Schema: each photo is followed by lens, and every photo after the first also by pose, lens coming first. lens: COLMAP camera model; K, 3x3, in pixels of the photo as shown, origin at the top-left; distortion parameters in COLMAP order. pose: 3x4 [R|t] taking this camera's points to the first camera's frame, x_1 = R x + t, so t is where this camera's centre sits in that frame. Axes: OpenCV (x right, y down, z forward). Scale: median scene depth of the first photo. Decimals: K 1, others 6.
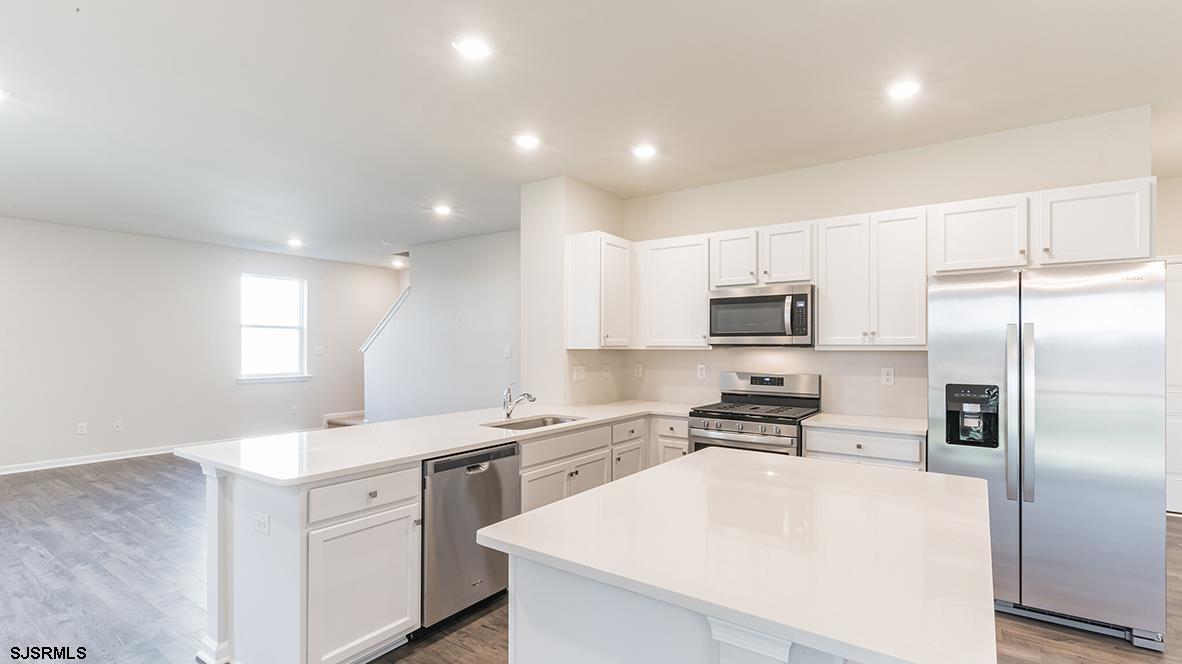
lens RADIAL K [[517.3, 0, 595.9], [0, 517.3, 344.9], [0, 0, 1]] dist [0.003526, -0.000584]
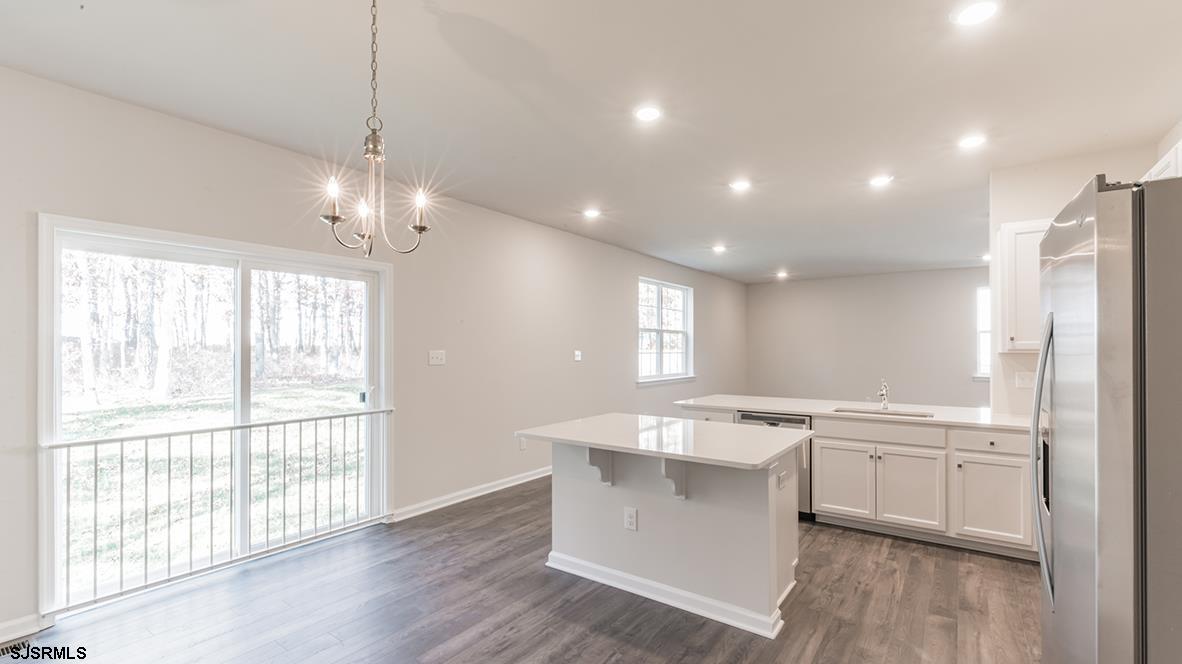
lens RADIAL K [[509.6, 0, 592.4], [0, 509.6, 344.0], [0, 0, 1]] dist [0.009684, -0.000011]
pose [[-0.032642, -0.010392, -0.999413, 0.932425], [0.010080, 0.999892, -0.010726, -0.005964], [0.999416, -0.010424, -0.032533, 0.304902]]
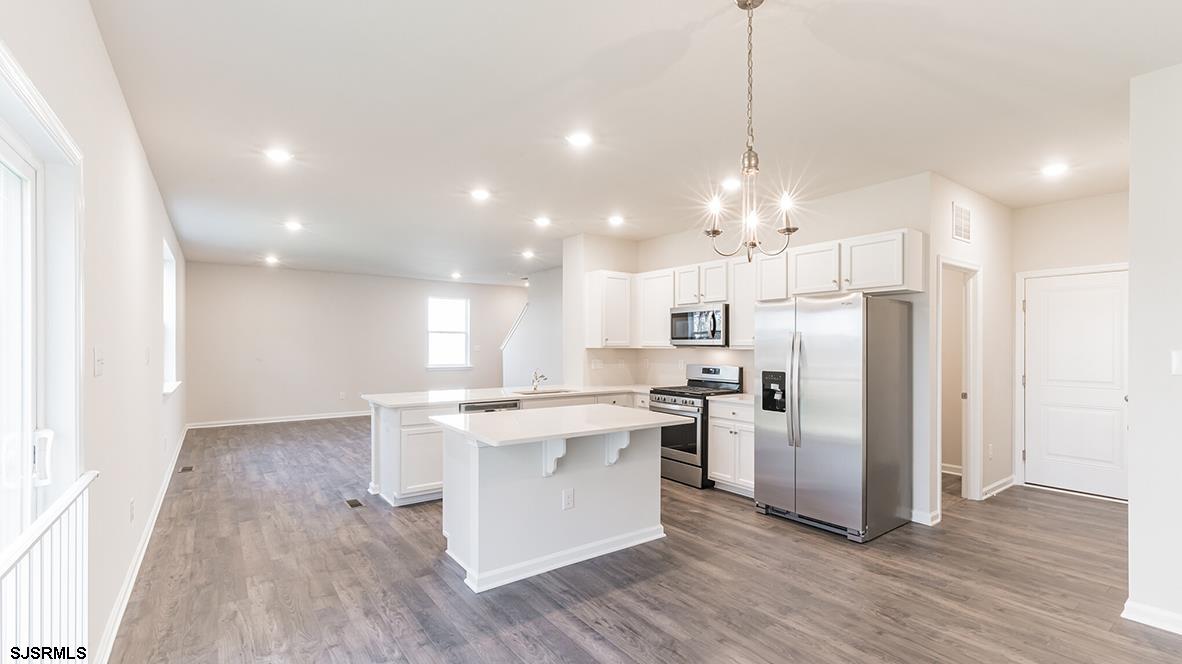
lens RADIAL K [[517.3, 0, 616.6], [0, 517.3, 345.7], [0, 0, 1]] dist [0.003526, -0.000584]
pose [[0.948363, 0.000402, -0.317186, 0.521985], [0.000641, 0.999995, 0.003181, -0.003405], [0.317186, -0.003220, 0.948358, -0.413794]]
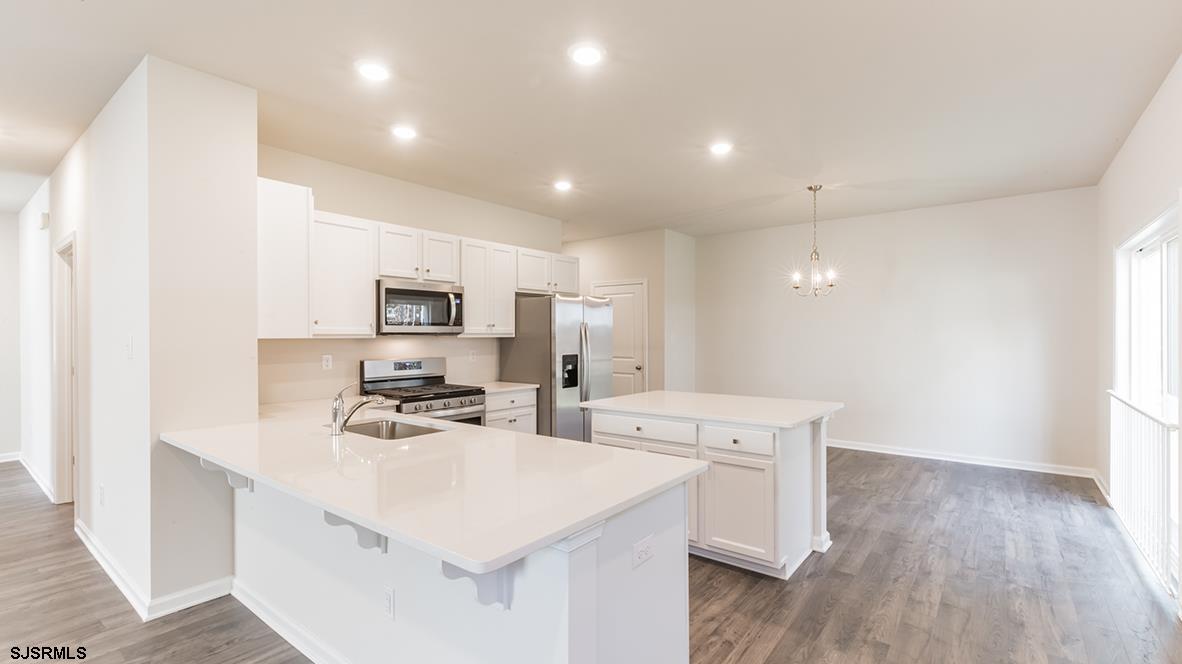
lens RADIAL K [[517.3, 0, 583.7], [0, 517.3, 334.1], [0, 0, 1]] dist [0.003526, -0.000584]
pose [[0.087989, 0.000838, 0.996121, -0.749525], [0.001205, 0.999999, -0.000948, 0.003084], [-0.996121, 0.001284, 0.087988, 0.521859]]
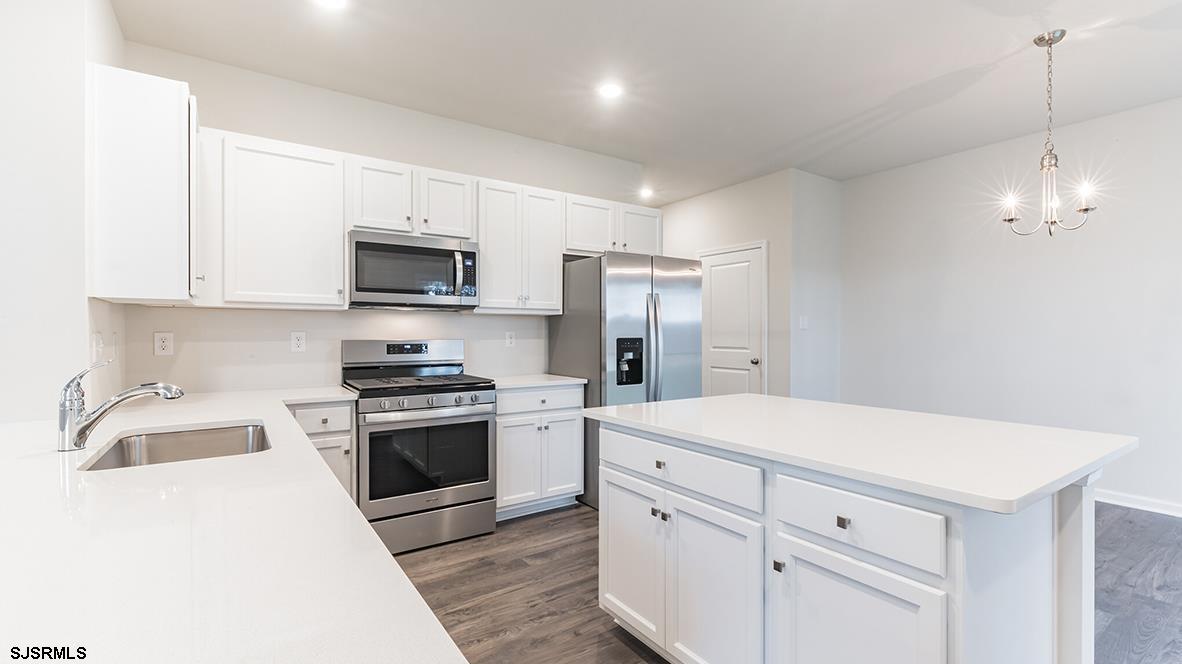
lens RADIAL K [[517.3, 0, 597.6], [0, 517.3, 331.6], [0, 0, 1]] dist [0.003526, -0.000584]
pose [[0.355139, 0.000919, 0.934813, -0.353399], [-0.003466, 0.999994, 0.000334, 0.040298], [-0.934807, -0.003359, 0.355140, 0.403550]]
